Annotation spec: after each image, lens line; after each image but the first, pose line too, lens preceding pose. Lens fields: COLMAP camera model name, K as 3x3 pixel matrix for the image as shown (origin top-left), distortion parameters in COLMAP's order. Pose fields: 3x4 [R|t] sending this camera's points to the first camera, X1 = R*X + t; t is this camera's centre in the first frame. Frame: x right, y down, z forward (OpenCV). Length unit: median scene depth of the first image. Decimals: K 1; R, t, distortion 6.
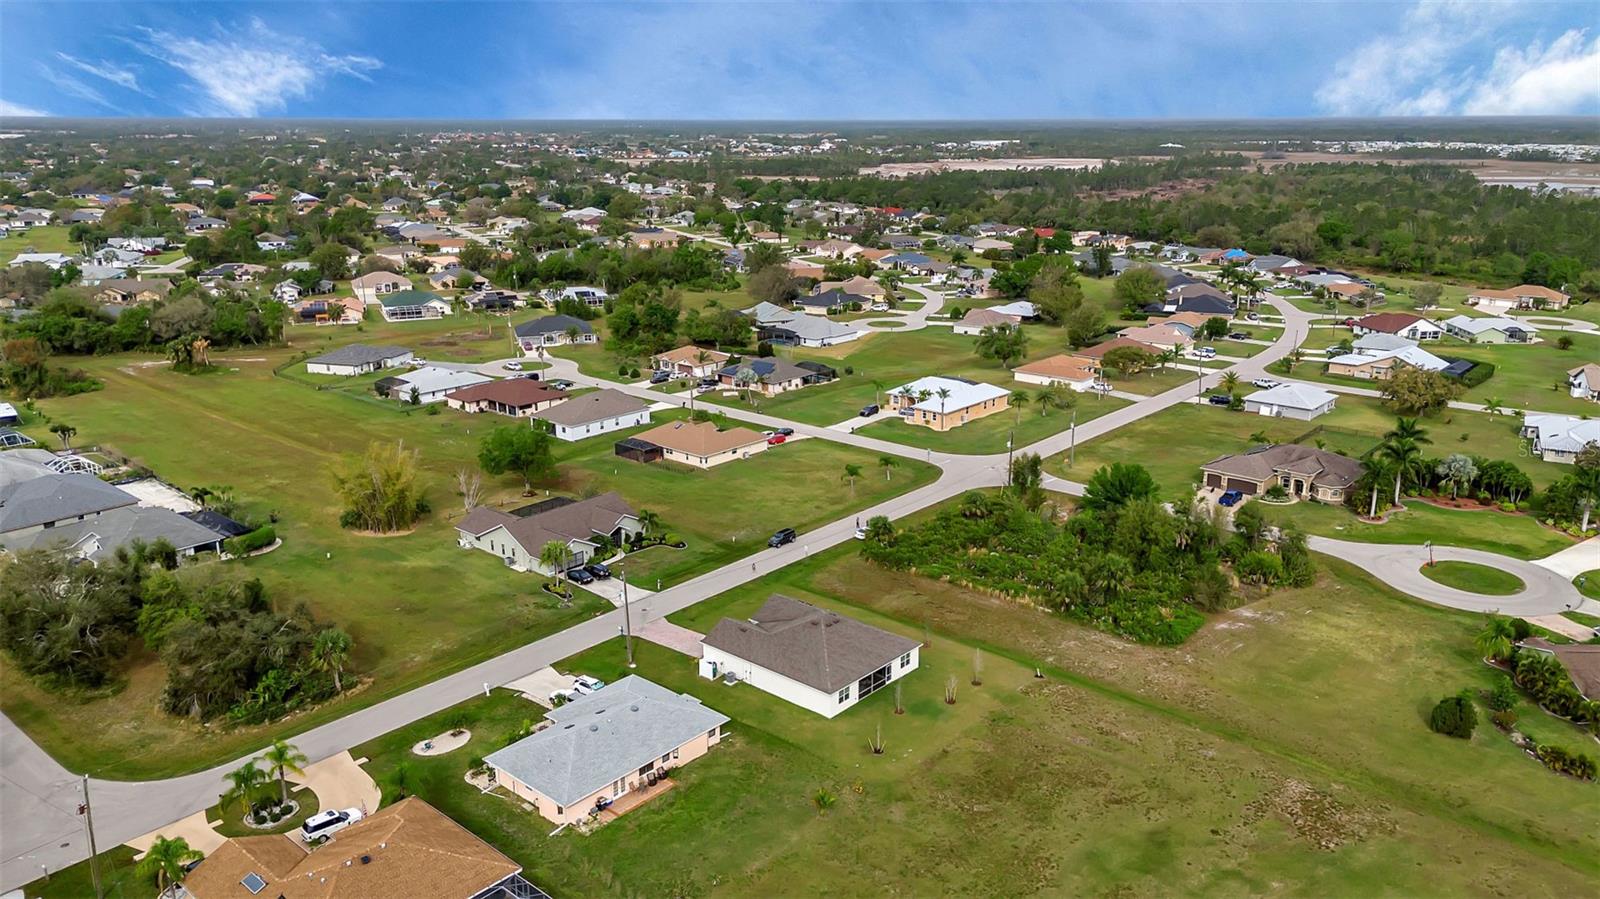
lens RADIAL K [[1165.9, 0, 799.5], [0, 1165.9, 453.1], [0, 0, 1]] dist [0.087153, -0.084721]
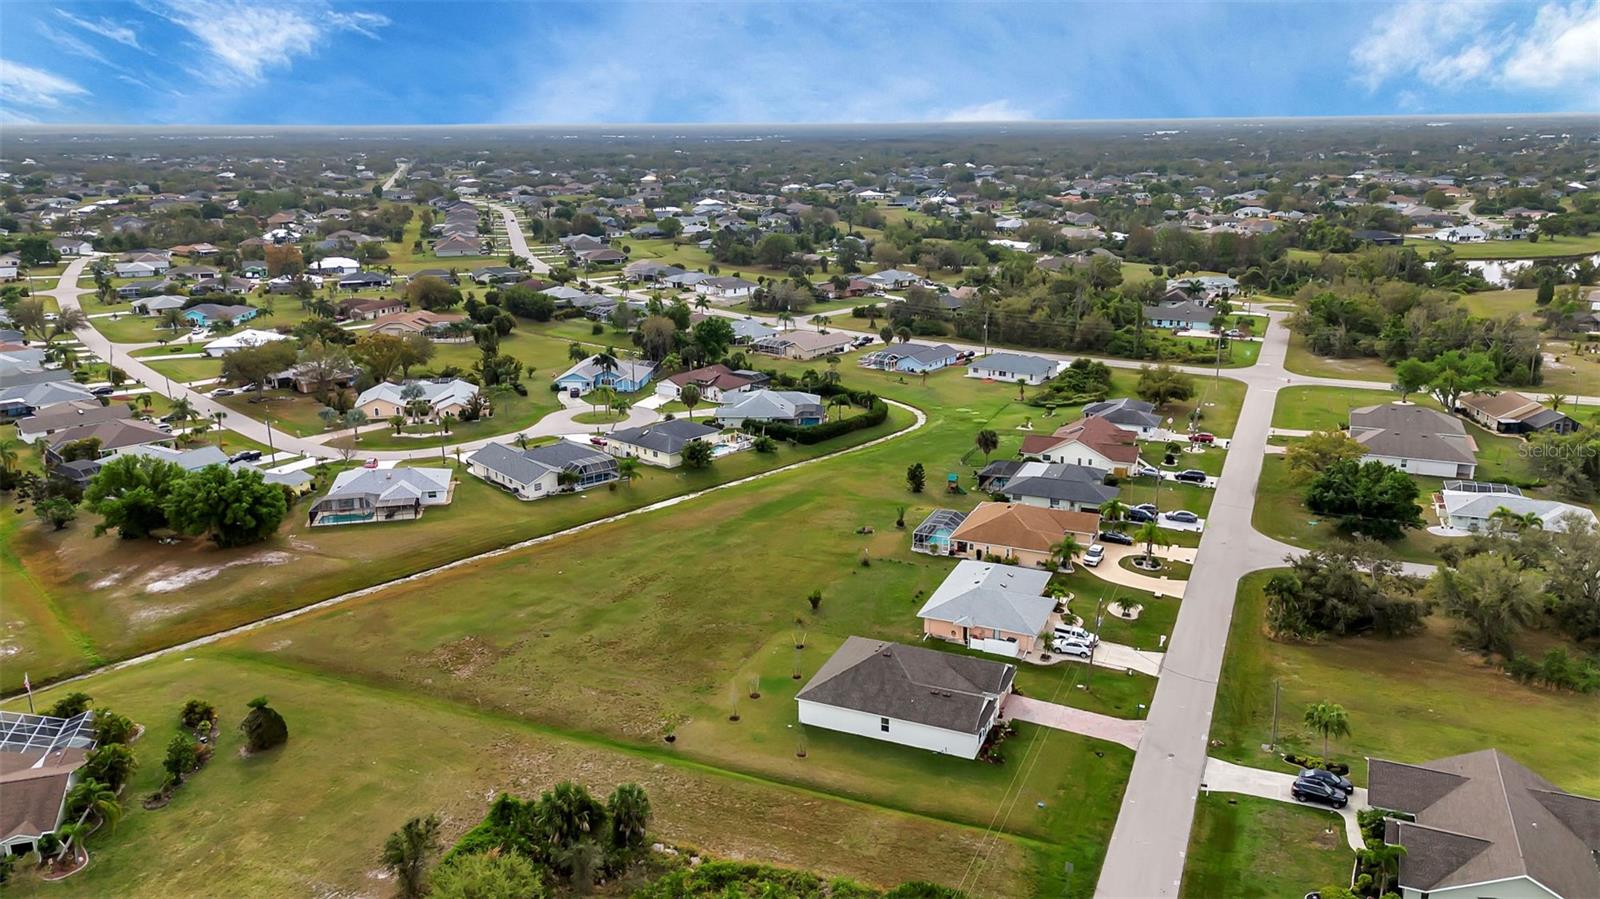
lens RADIAL K [[1165.9, 0, 799.5], [0, 1165.9, 453.1], [0, 0, 1]] dist [0.087153, -0.084721]
pose [[-0.952148, 0.090858, -0.291819, 0.265580], [-0.076319, 0.853868, 0.514865, -0.357849], [0.295954, 0.512499, -0.806074, 1.235833]]
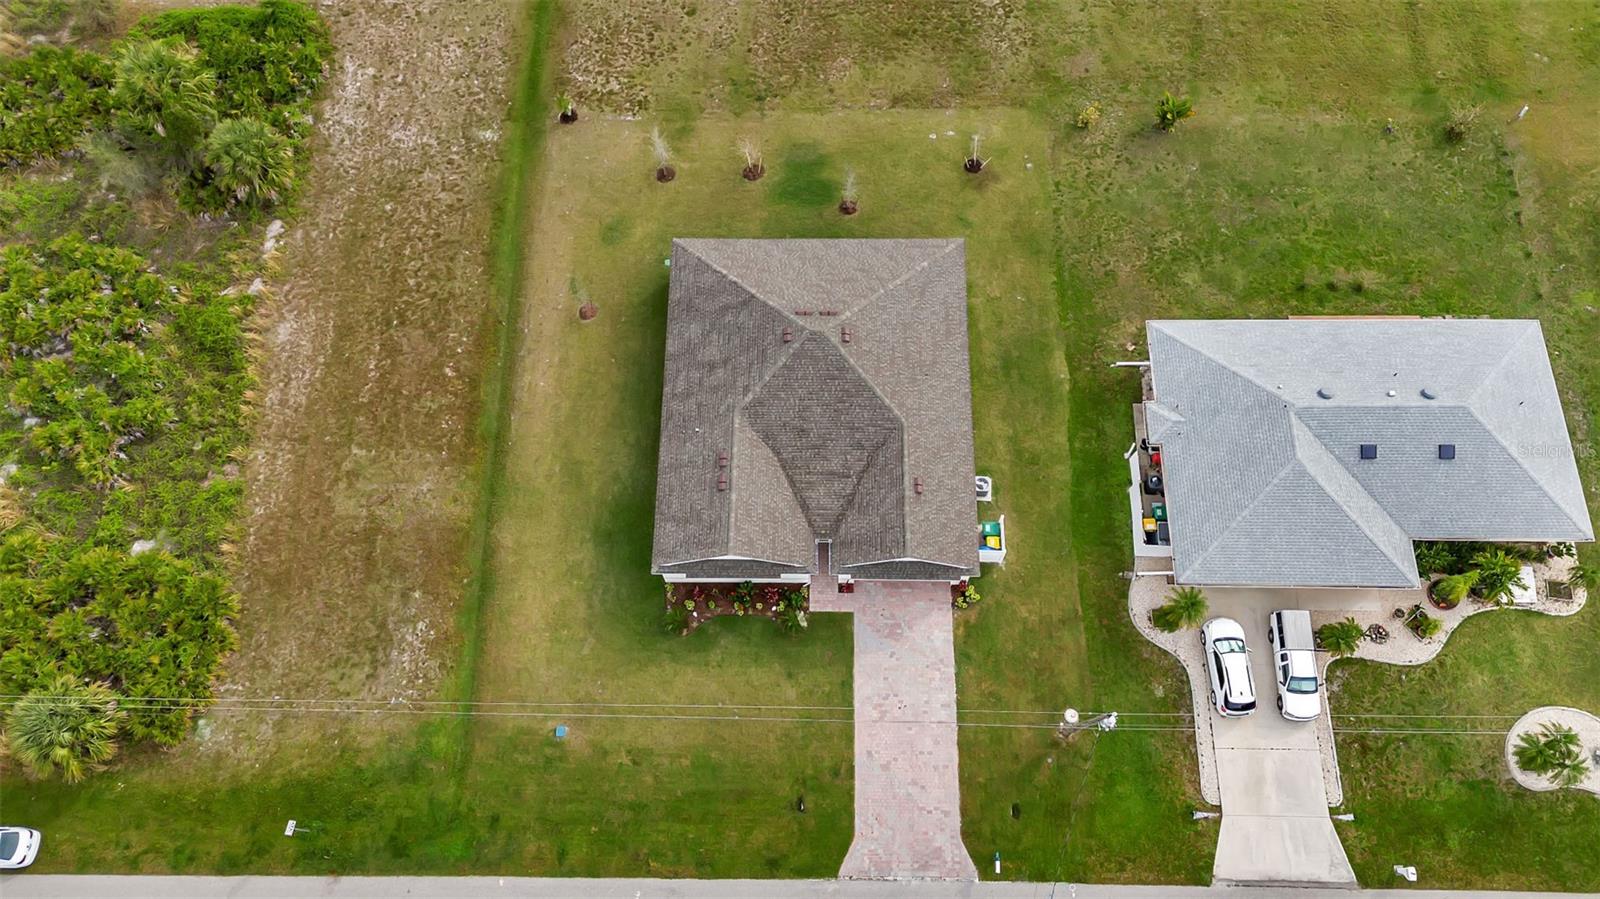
lens RADIAL K [[1165.9, 0, 799.5], [0, 1165.9, 453.1], [0, 0, 1]] dist [0.087153, -0.084721]
pose [[-0.648868, -0.699300, 0.299916, -0.106354], [0.227704, 0.197639, 0.953462, -0.209811], [-0.726031, 0.686963, 0.030991, 0.757223]]
